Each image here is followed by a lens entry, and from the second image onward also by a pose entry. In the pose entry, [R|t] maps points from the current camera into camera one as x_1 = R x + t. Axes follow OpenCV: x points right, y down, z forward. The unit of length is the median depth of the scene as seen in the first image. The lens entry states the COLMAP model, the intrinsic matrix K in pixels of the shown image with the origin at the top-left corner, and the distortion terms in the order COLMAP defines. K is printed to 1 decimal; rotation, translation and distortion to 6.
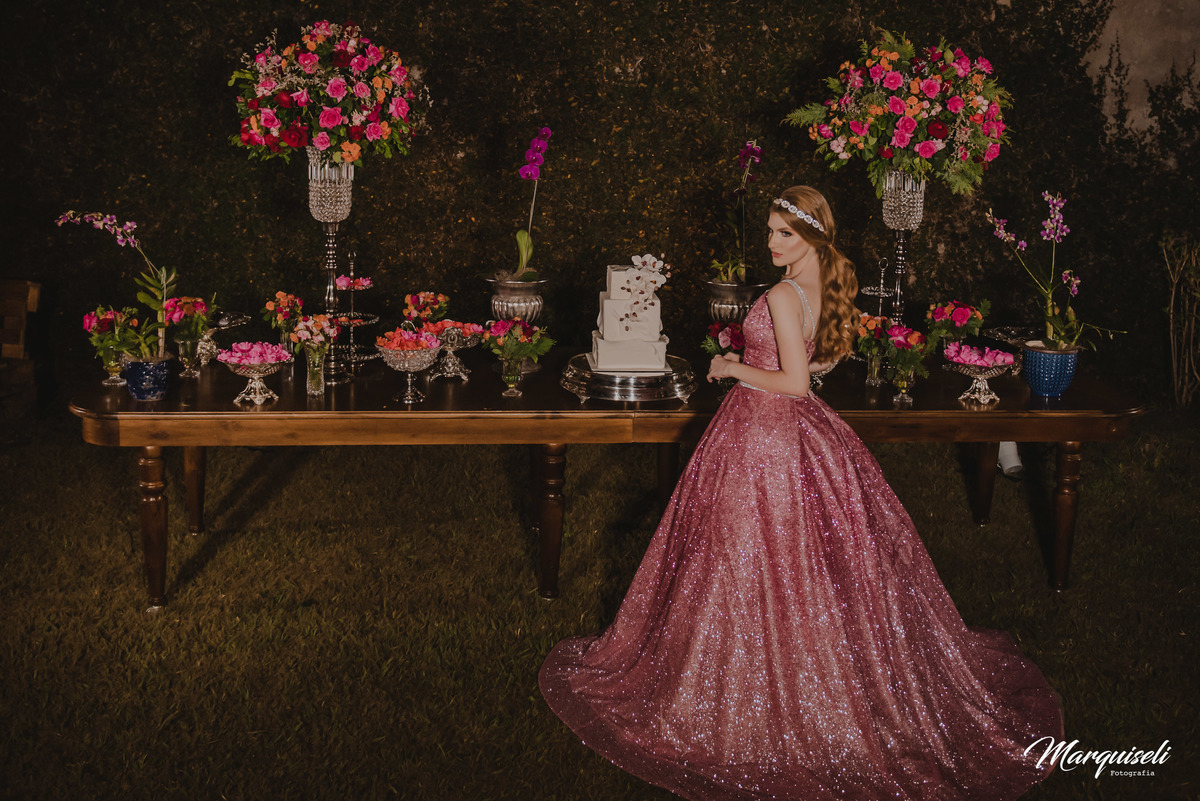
lens RADIAL K [[1382.2, 0, 610.2], [0, 1382.2, 252.6], [0, 0, 1]] dist [-0.014522, -0.019904]
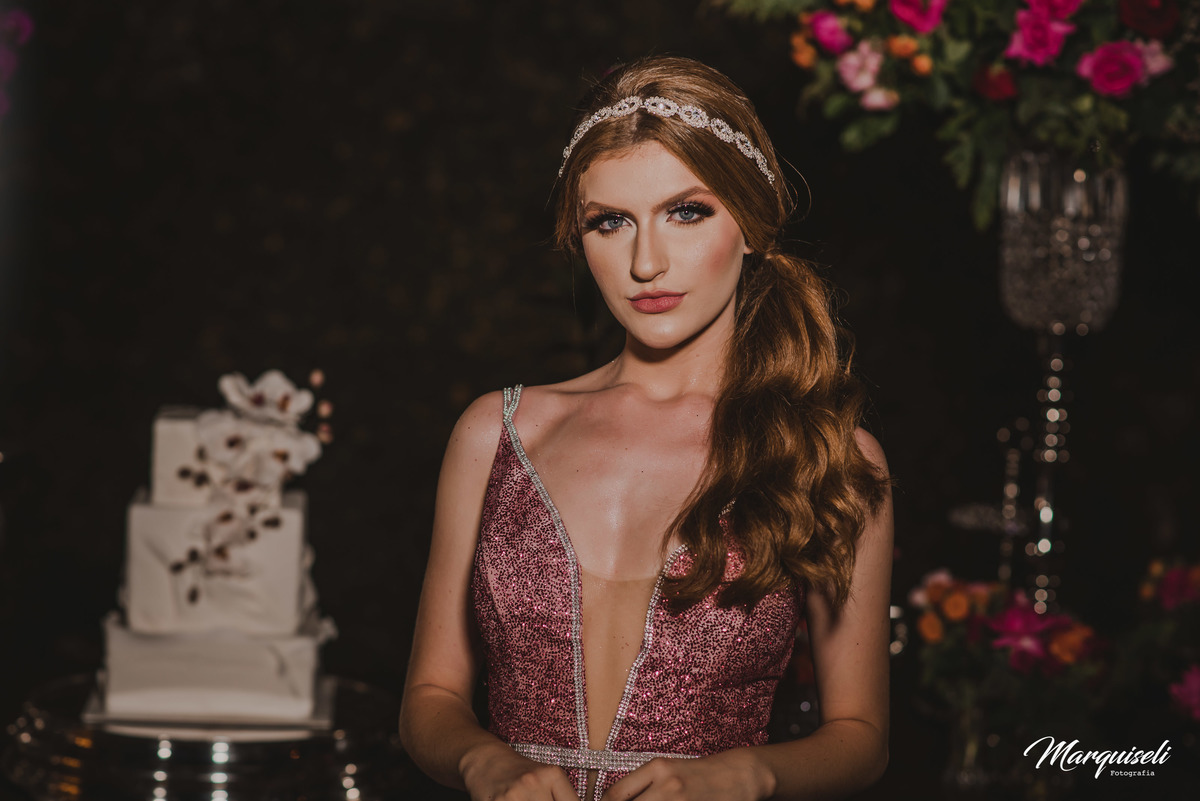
lens RADIAL K [[2912.6, 0, 599.1], [0, 2912.6, 399.7], [0, 0, 1]] dist [0.132272, -0.306282]
pose [[0.999708, 0.020424, -0.012950, 0.112519], [-0.020990, 0.998759, -0.045171, 0.036755], [0.012012, 0.045429, 0.998895, 0.292257]]
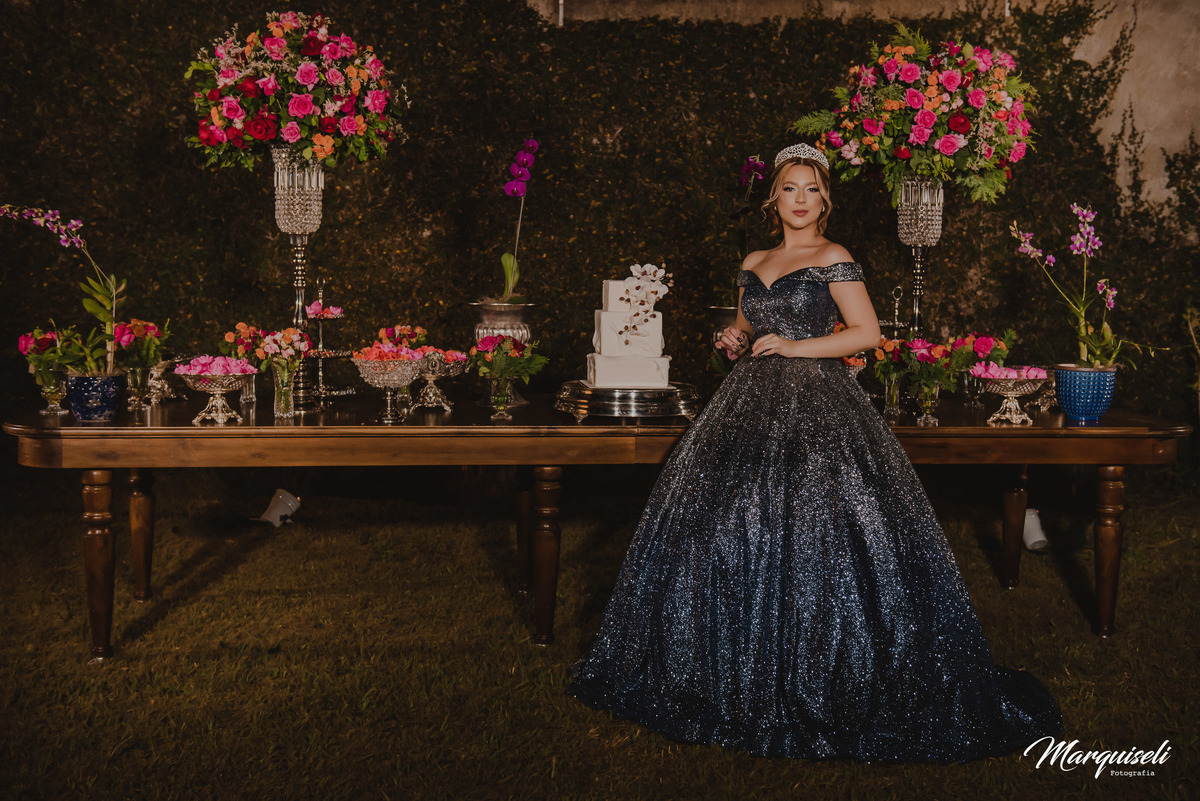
lens RADIAL K [[1472.5, 0, 606.0], [0, 1472.5, 377.8], [0, 0, 1]] dist [0.079641, -0.008712]
pose [[0.999426, -0.011768, 0.031775, -0.031685], [0.013489, 0.998423, -0.054498, 0.126886], [-0.031084, 0.054895, 0.998008, 0.024885]]
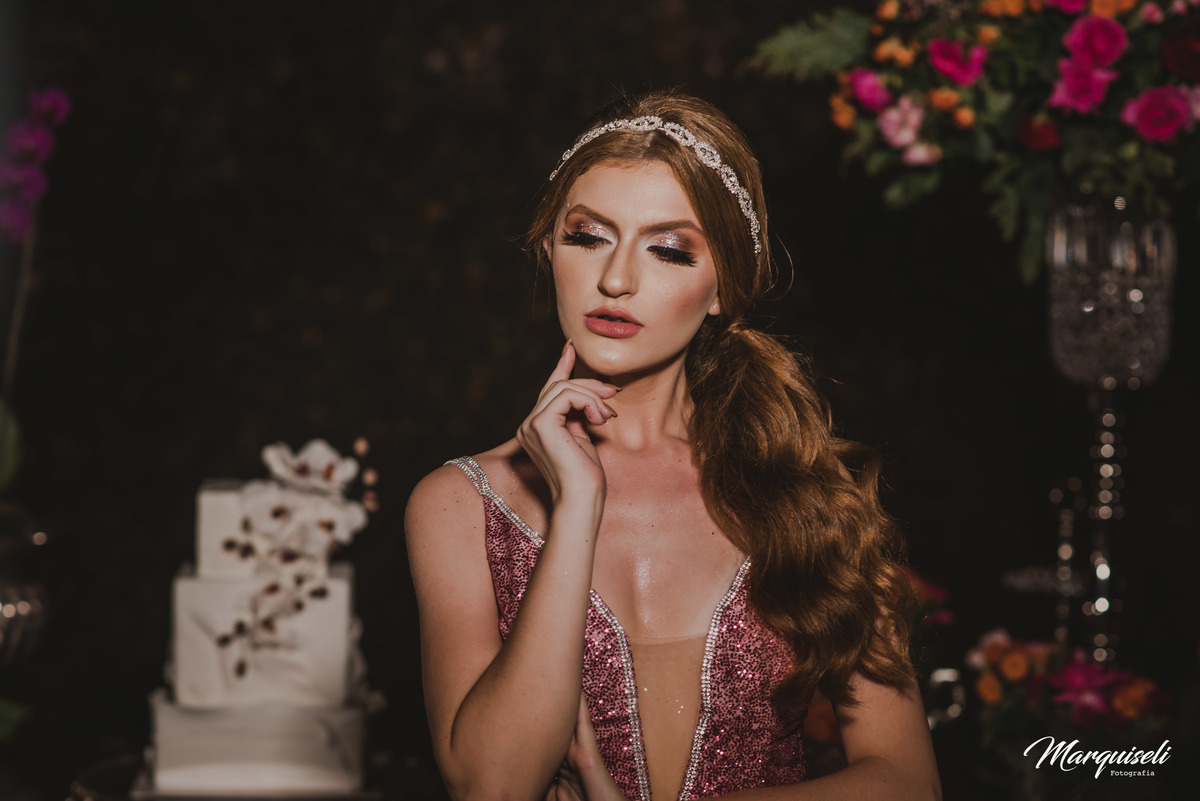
lens RADIAL K [[2912.6, 0, 599.1], [0, 2912.6, 399.7], [0, 0, 1]] dist [0.132272, -0.306282]
pose [[0.999662, -0.004150, -0.025661, 0.110002], [0.001964, 0.996409, -0.084645, 0.048736], [0.025920, 0.084566, 0.996081, 0.300756]]
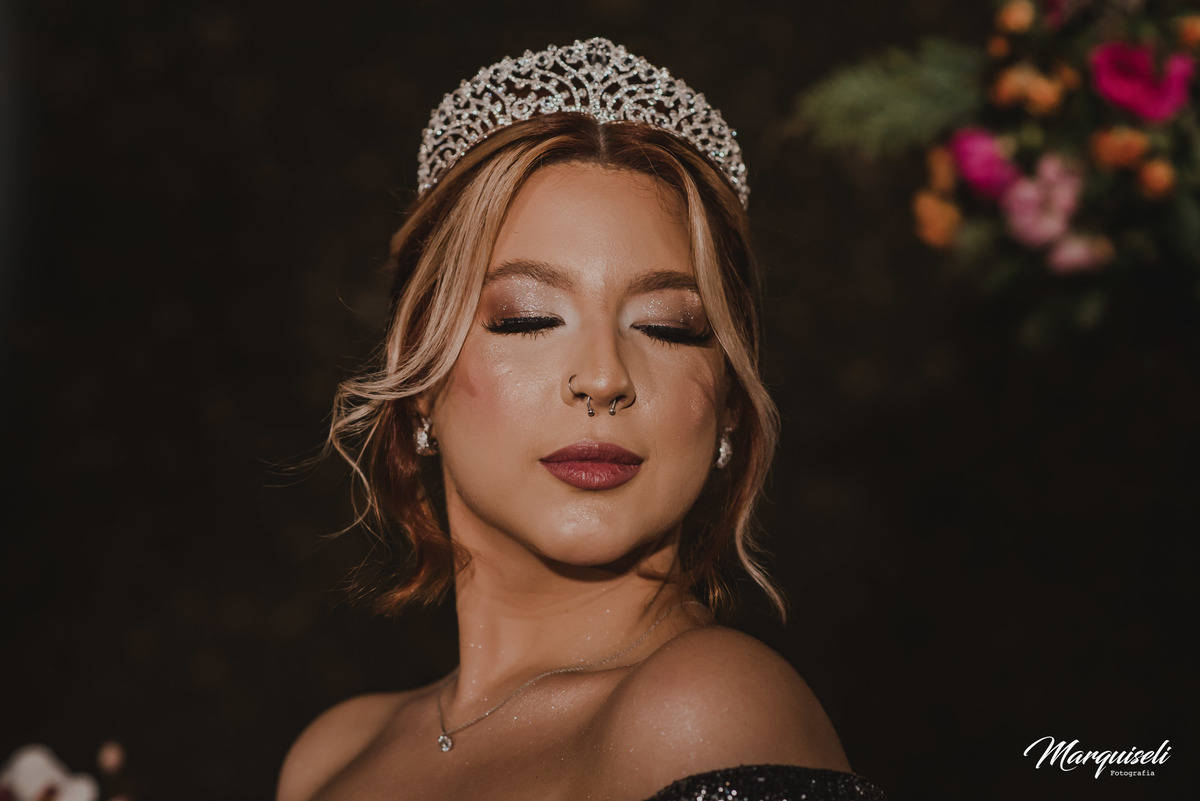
lens RADIAL K [[2912.6, 0, 599.1], [0, 2912.6, 399.7], [0, 0, 1]] dist [0.132272, -0.306282]
pose [[0.999243, -0.020746, -0.032910, 0.114625], [0.013160, 0.976330, -0.215885, 0.040059], [0.036610, 0.215288, 0.975864, 0.594480]]
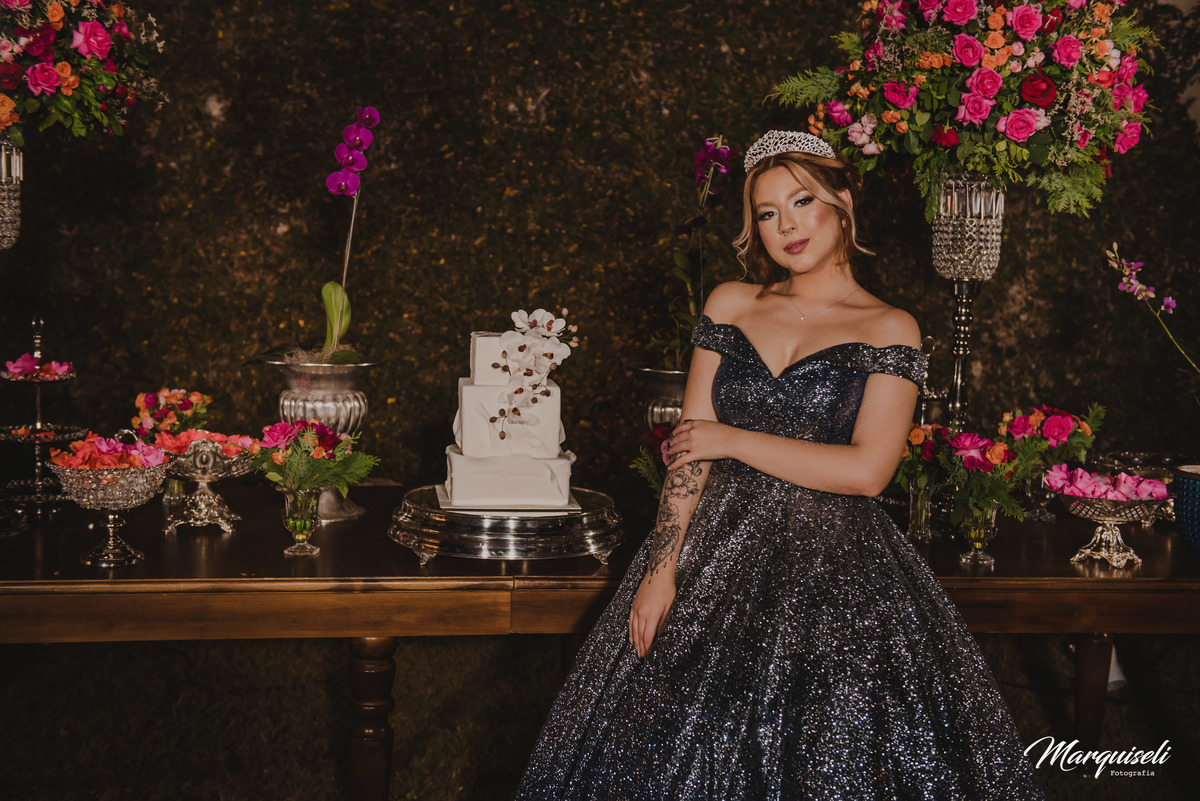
lens RADIAL K [[1576.1, 0, 595.6], [0, 1576.1, 400.0], [0, 0, 1]] dist [0.114821, -0.011925]
pose [[0.999212, -0.000306, 0.039686, 0.023979], [0.001443, 0.999589, -0.028621, 0.057031], [-0.039661, 0.028655, 0.998802, 0.329521]]
